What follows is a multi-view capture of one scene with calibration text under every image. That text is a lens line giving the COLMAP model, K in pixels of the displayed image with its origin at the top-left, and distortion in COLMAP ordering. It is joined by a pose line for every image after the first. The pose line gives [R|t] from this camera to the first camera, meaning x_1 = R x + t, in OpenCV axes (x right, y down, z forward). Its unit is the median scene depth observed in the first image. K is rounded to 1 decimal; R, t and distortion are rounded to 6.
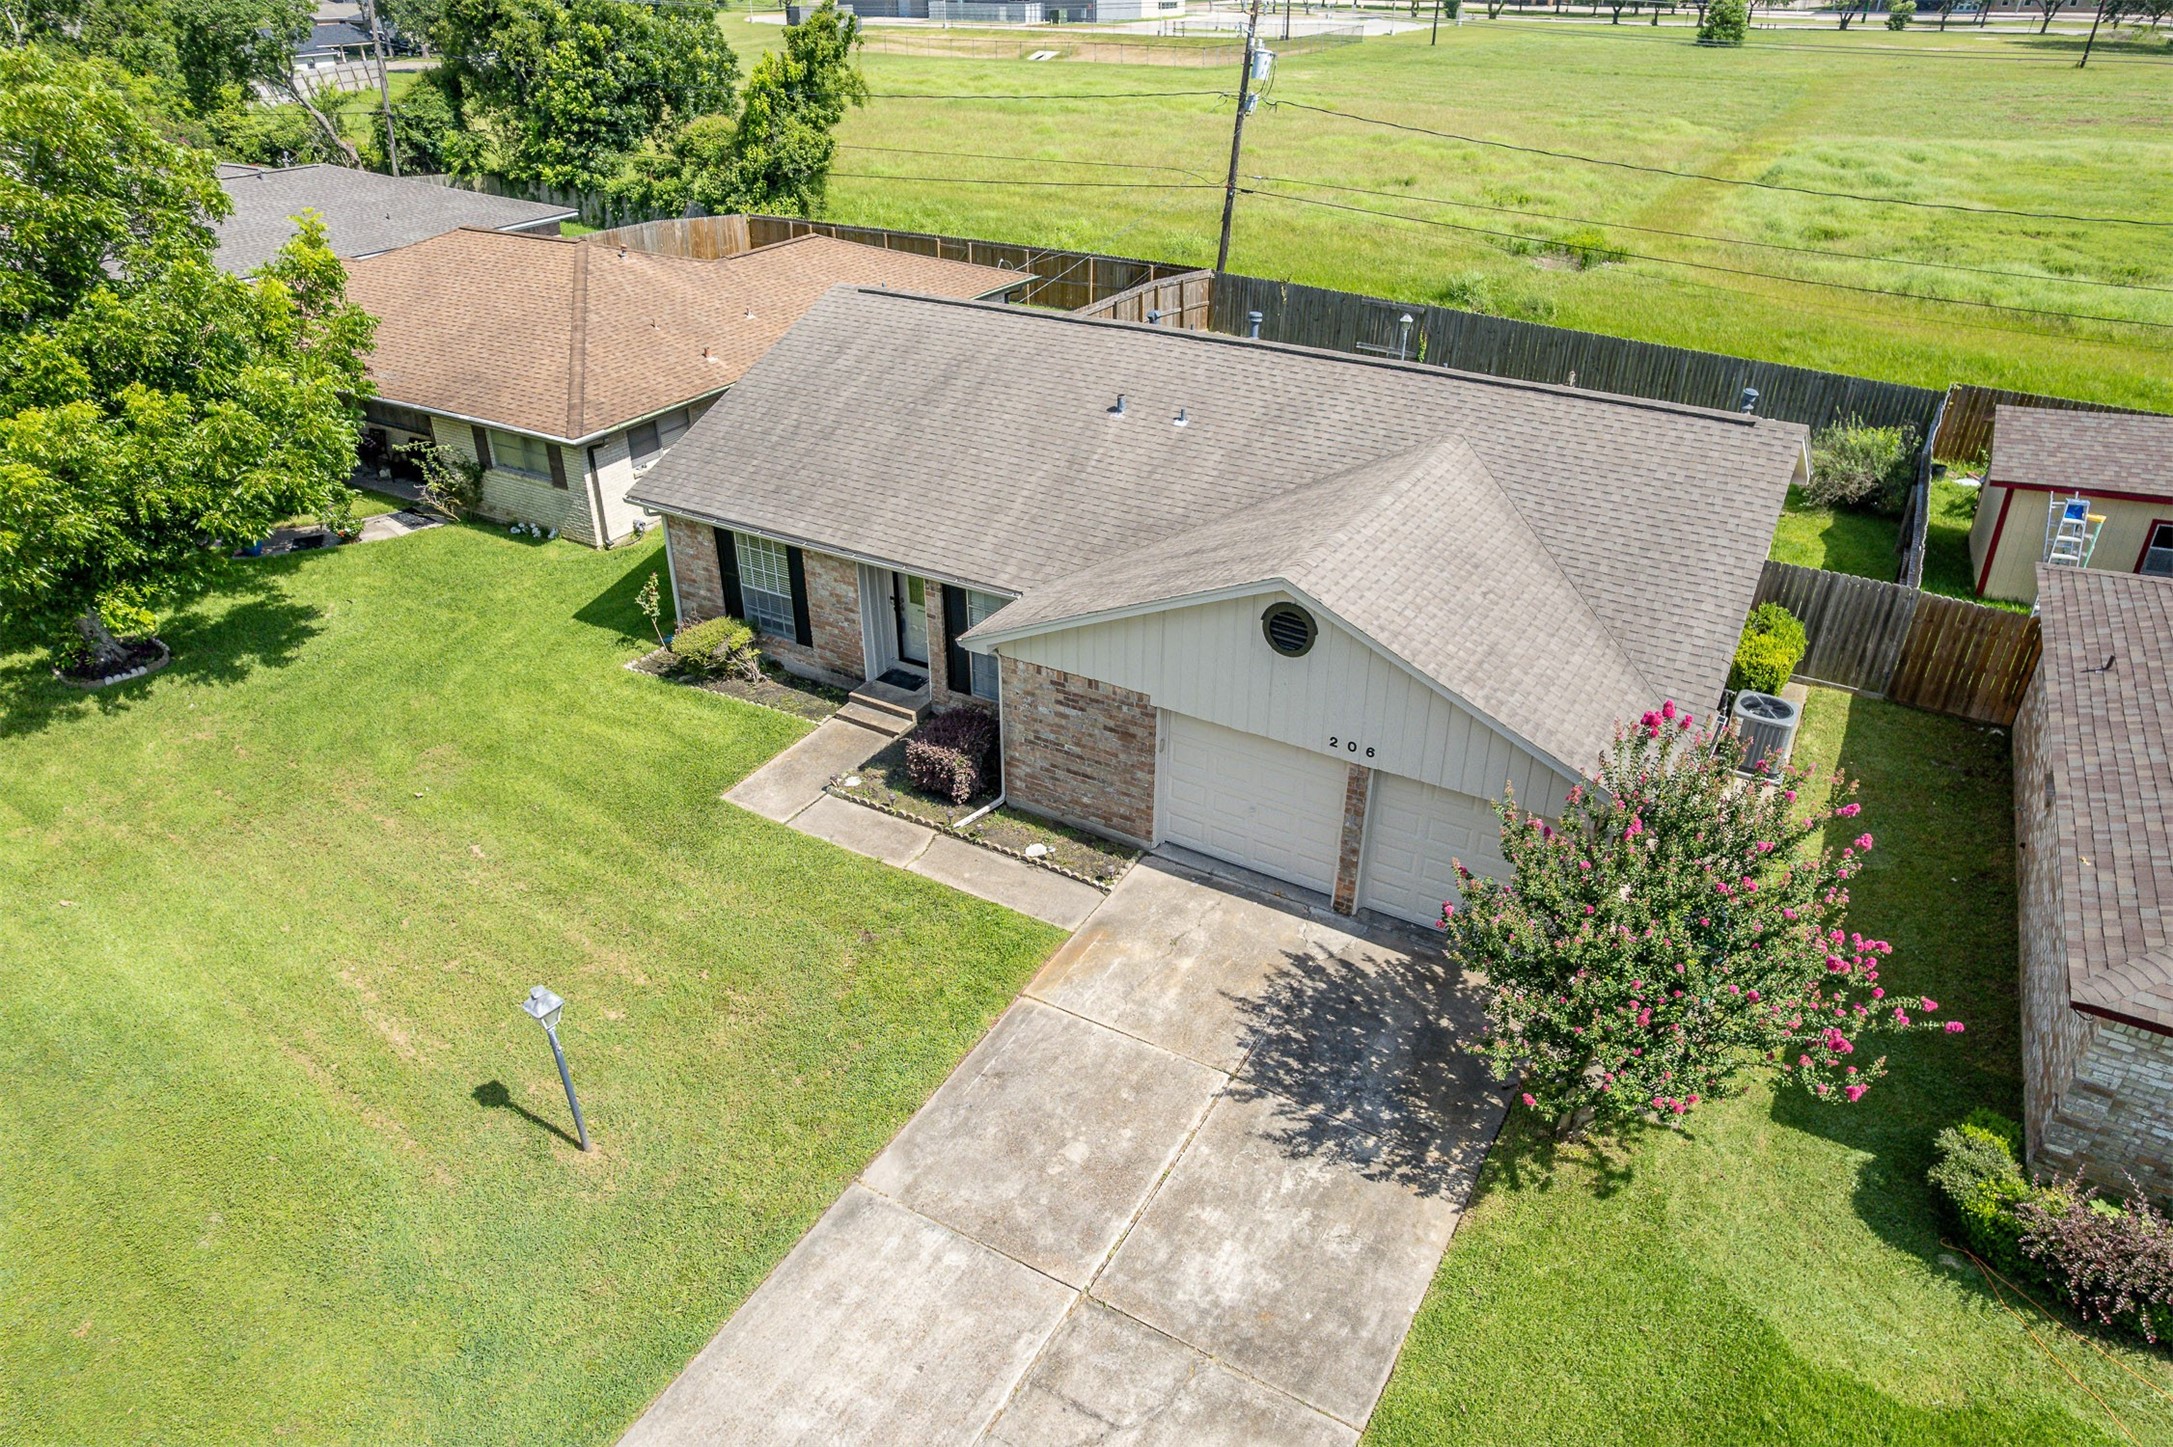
lens RADIAL K [[1397.1, 0, 1080.3], [0, 1397.1, 712.1], [0, 0, 1]] dist [-0.058275, 0.041774]
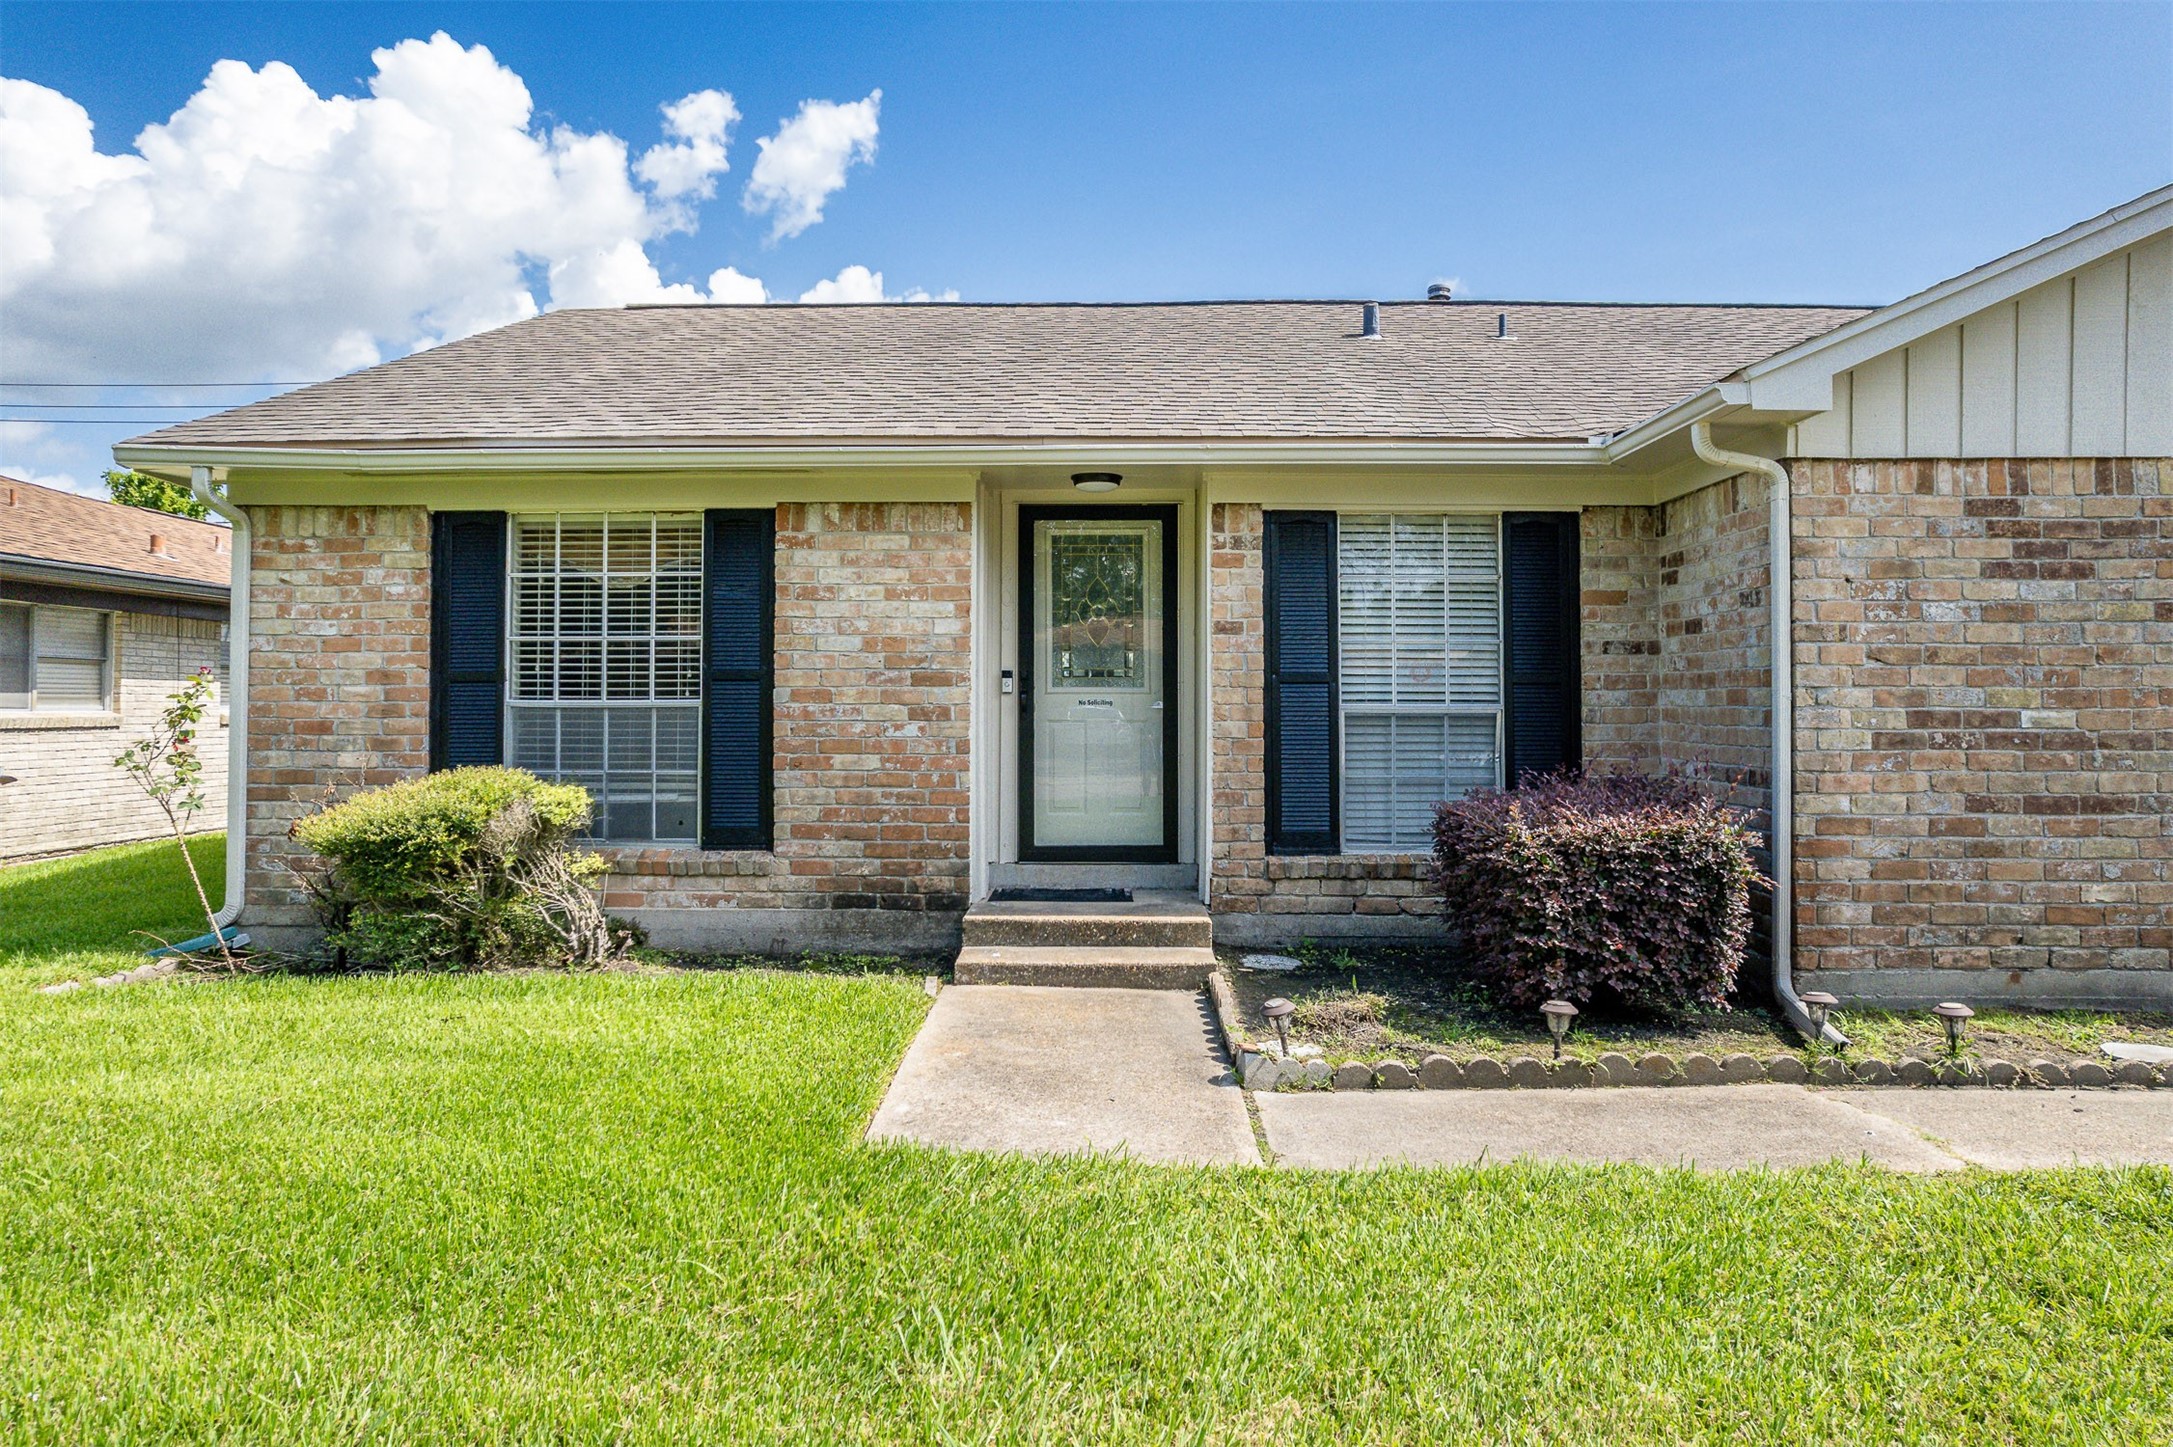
lens RADIAL K [[1397.1, 0, 1107.2], [0, 1397.1, 656.5], [0, 0, 1]] dist [-0.058275, 0.041774]
pose [[0.866462, 0.020306, 0.498830, -0.355816], [0.242249, 0.856561, -0.455652, 0.106597], [-0.436530, 0.515647, 0.737258, 0.856505]]
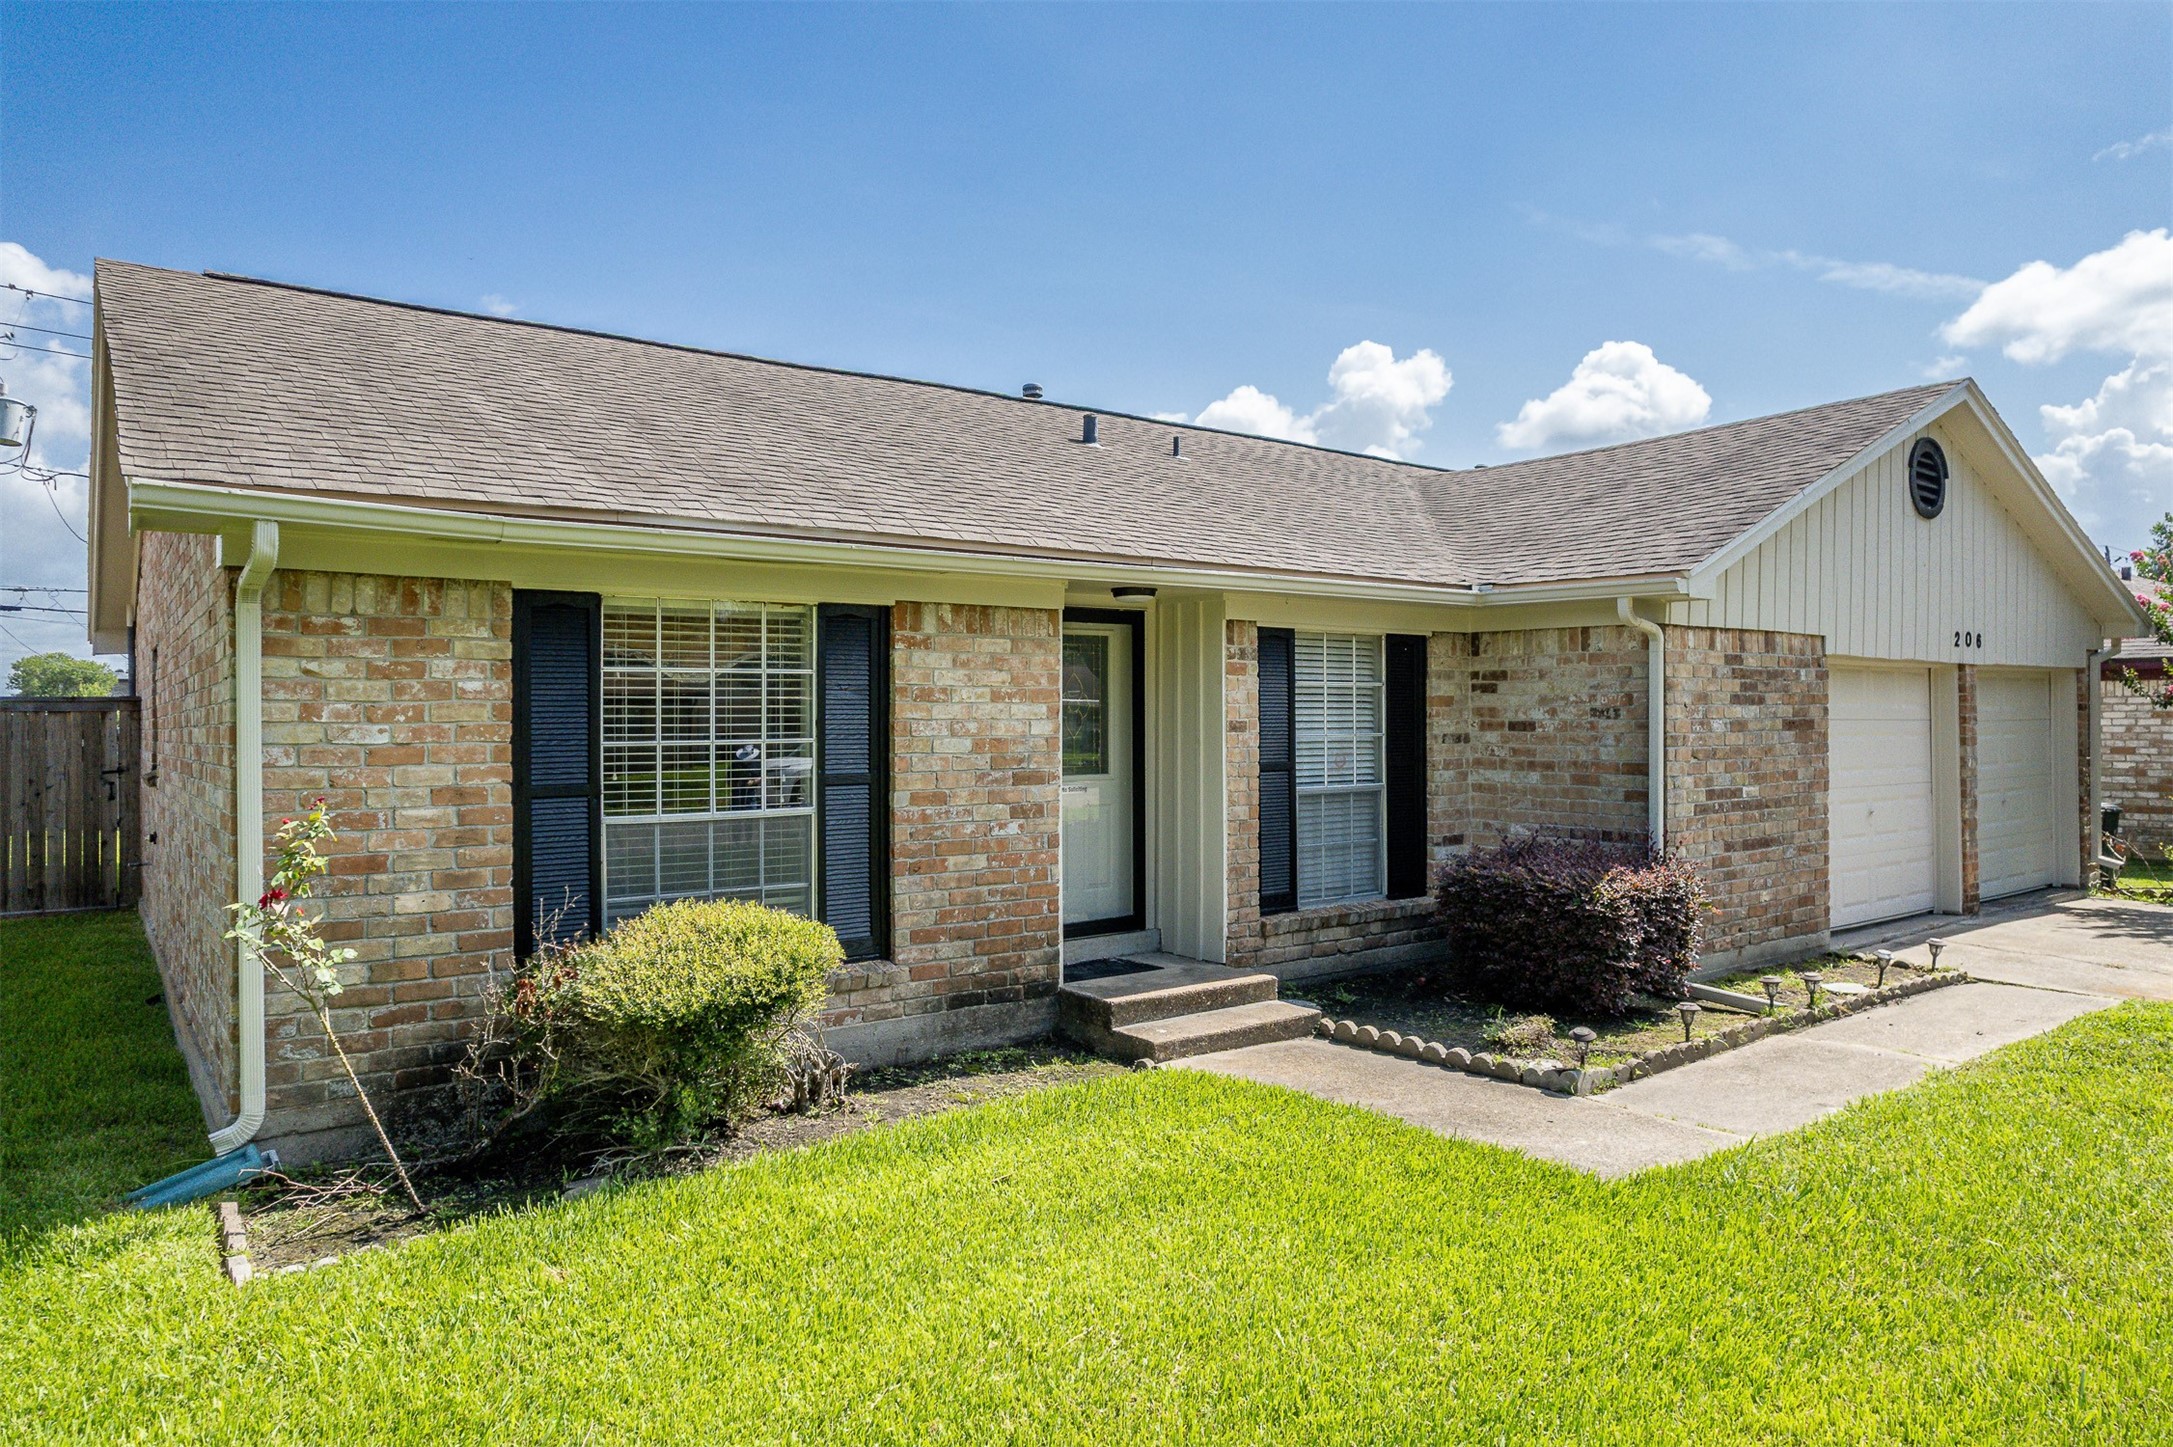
lens RADIAL K [[1397.1, 0, 1080.7], [0, 1397.1, 703.7], [0, 0, 1]] dist [-0.058275, 0.041774]
pose [[0.380434, 0.010395, 0.924750, -0.584533], [0.457029, 0.867187, -0.197766, -0.014923], [-0.803986, 0.497875, 0.325156, 1.021706]]
